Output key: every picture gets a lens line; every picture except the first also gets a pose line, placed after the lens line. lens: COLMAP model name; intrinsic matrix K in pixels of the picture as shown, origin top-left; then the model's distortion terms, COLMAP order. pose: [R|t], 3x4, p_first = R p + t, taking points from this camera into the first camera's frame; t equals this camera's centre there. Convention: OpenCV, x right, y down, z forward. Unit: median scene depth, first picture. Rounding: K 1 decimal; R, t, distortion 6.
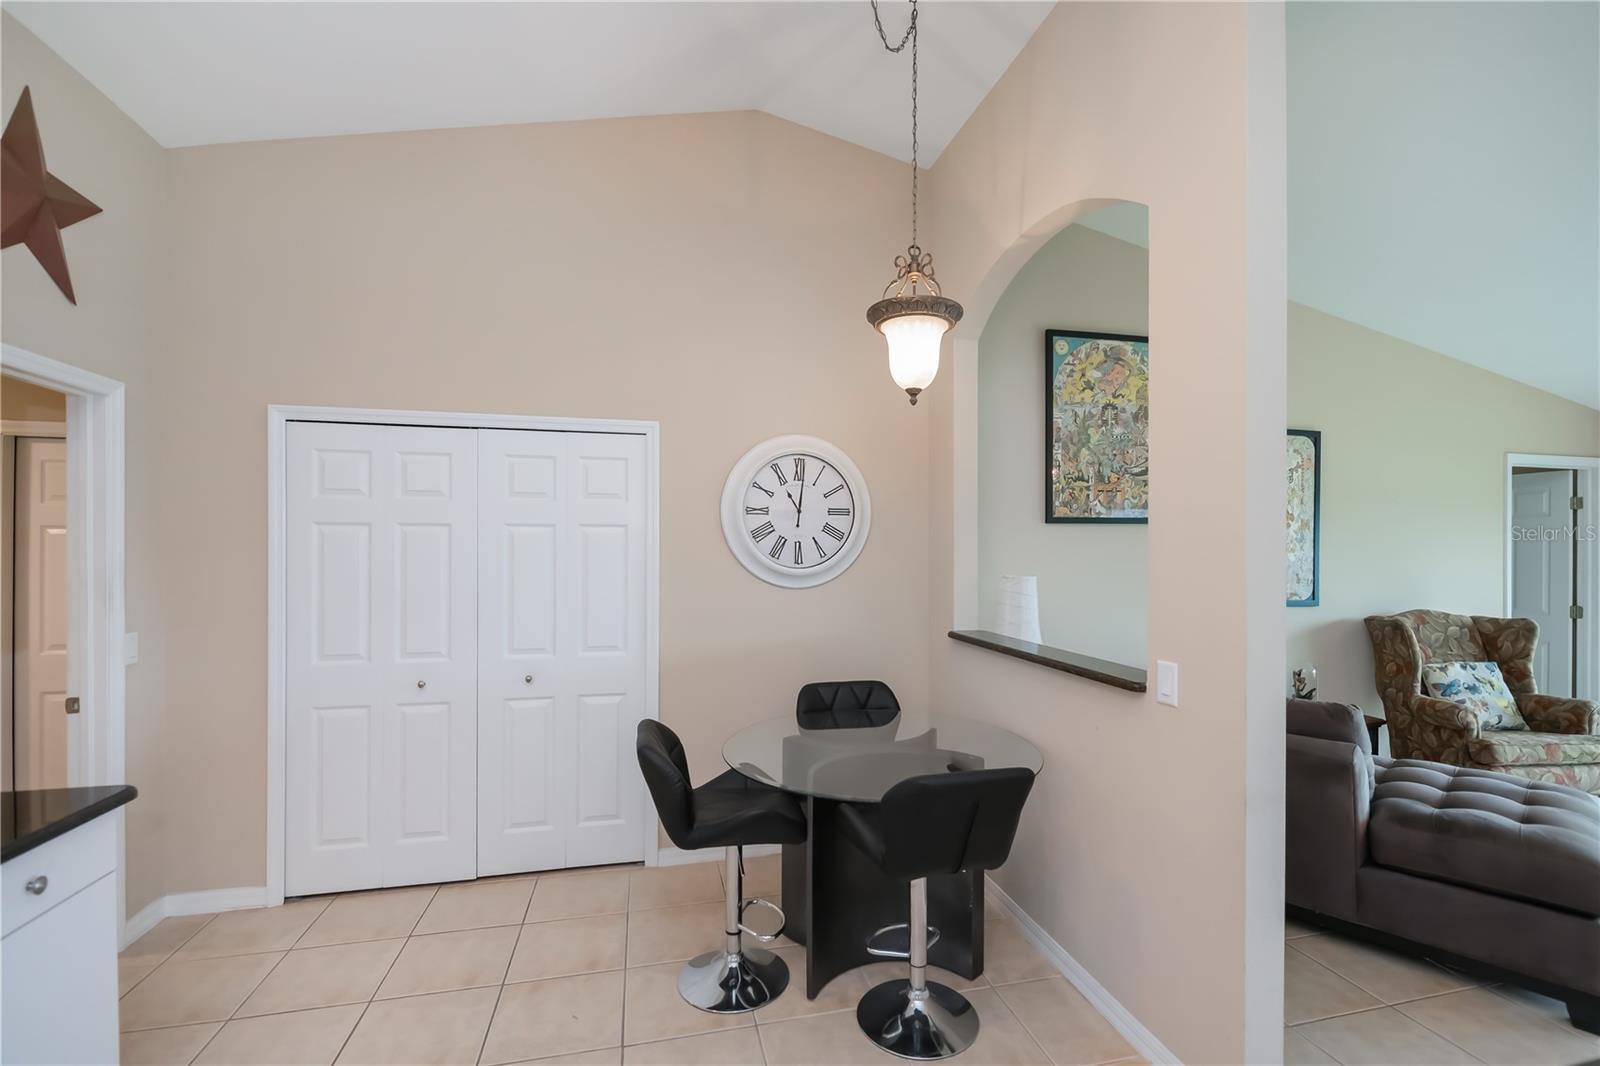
lens RADIAL K [[718.9, 0, 823.9], [0, 718.9, 550.5], [0, 0, 1]] dist [-0.000792, -0.000208]
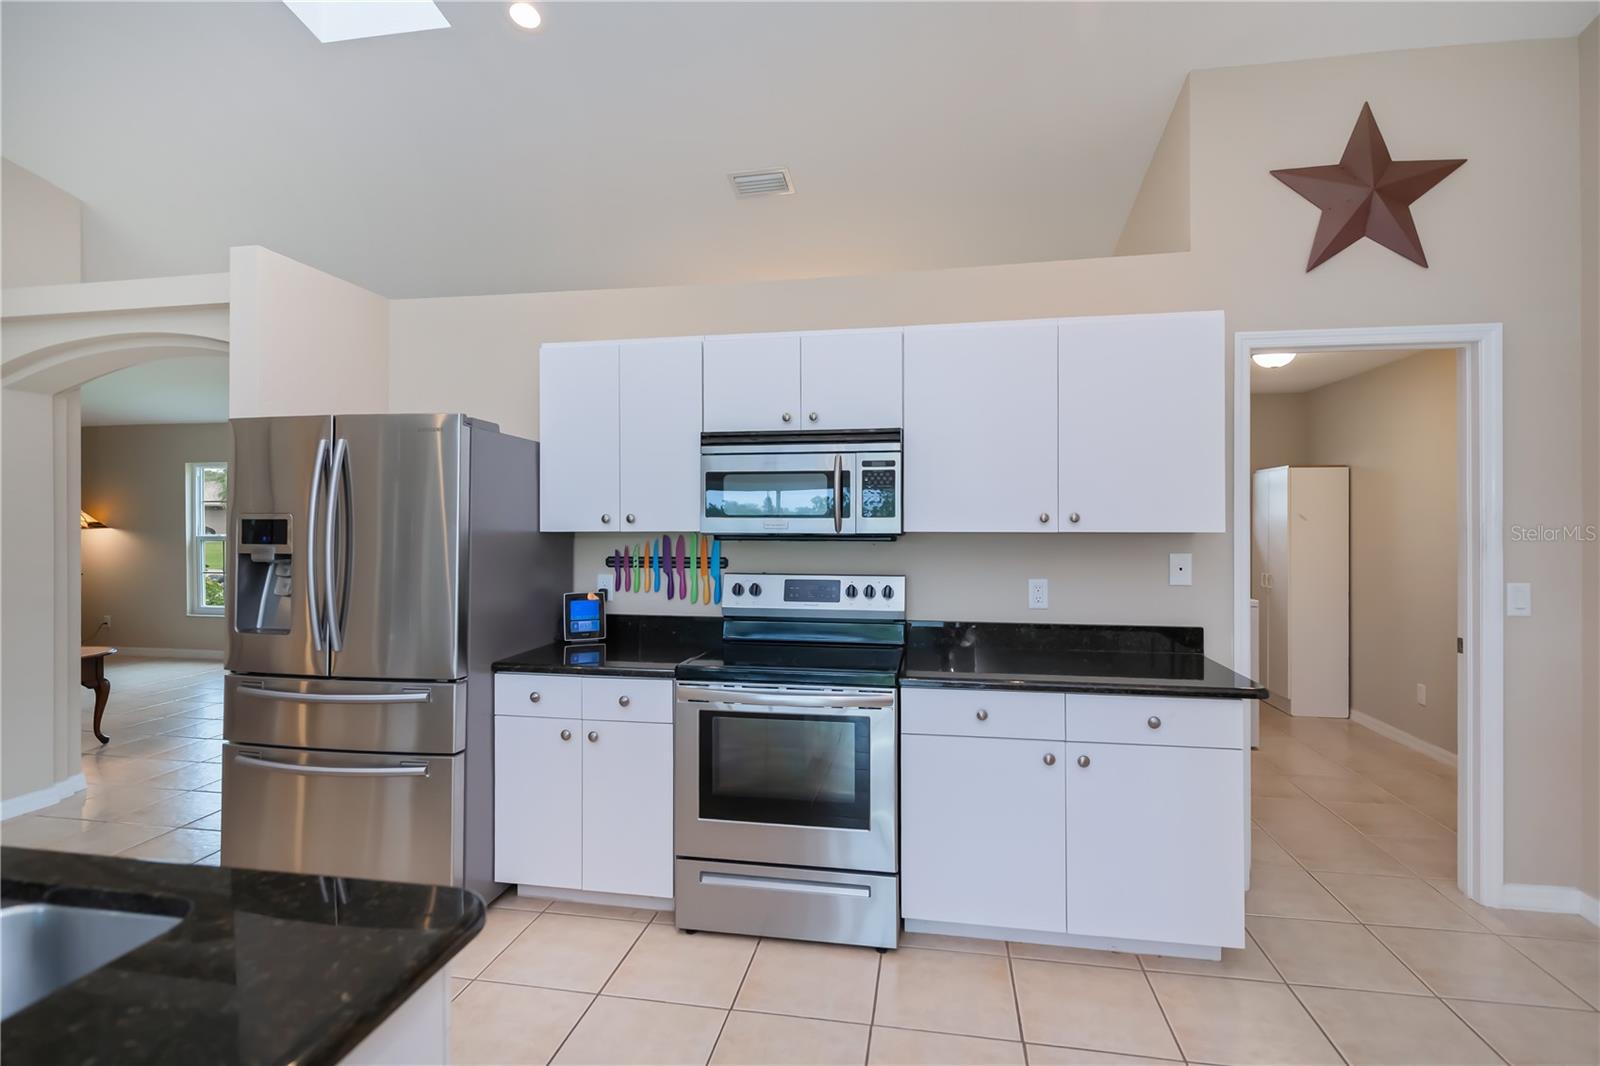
lens RADIAL K [[756.1, 0, 800.0], [0, 756.1, 533.0], [0, 0, 1]] dist [0.001232, 0.000210]
pose [[-0.411568, 0.007234, -0.911350, 0.232642], [0.004157, 0.999973, 0.006060, 0.026826], [0.911370, -0.001294, -0.411587, 0.380115]]
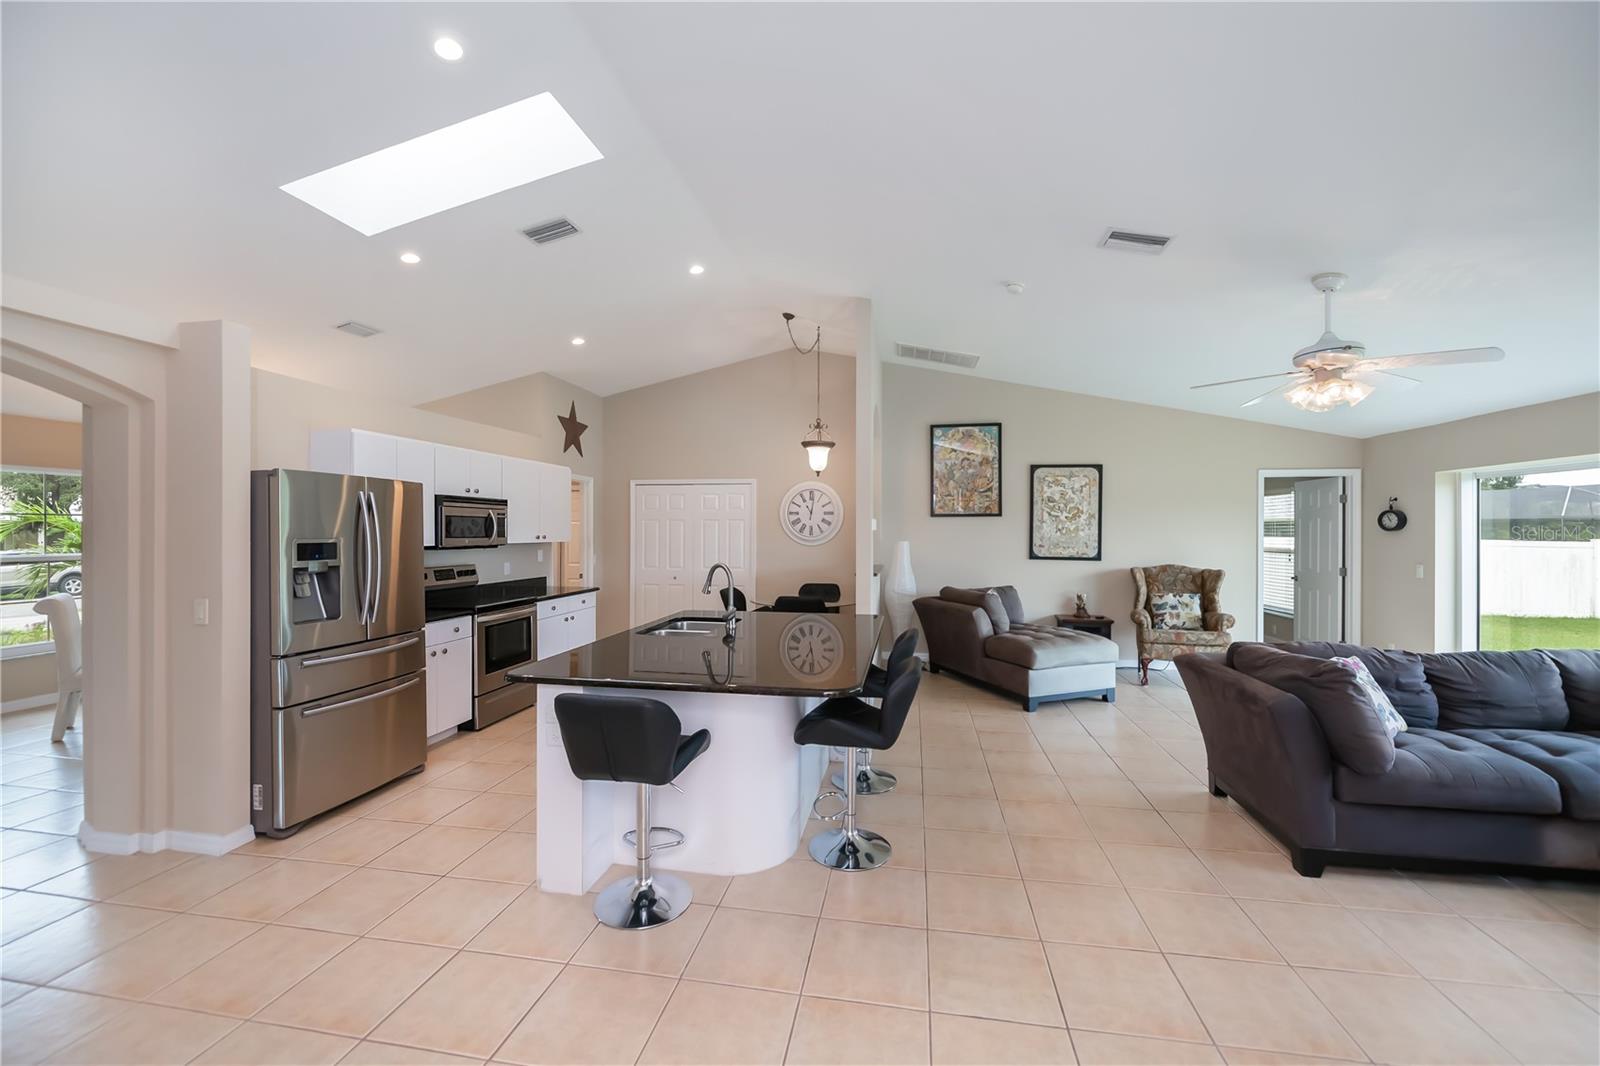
lens RADIAL K [[640.7, 0, 816.4], [0, 640.7, 530.2], [0, 0, 1]] dist [-0.003706, -0.000996]
pose [[0.920257, 0.002015, -0.391309, 0.735320], [-0.001300, 0.999997, 0.002093, -0.002619], [0.391312, -0.001417, 0.920257, -0.857045]]
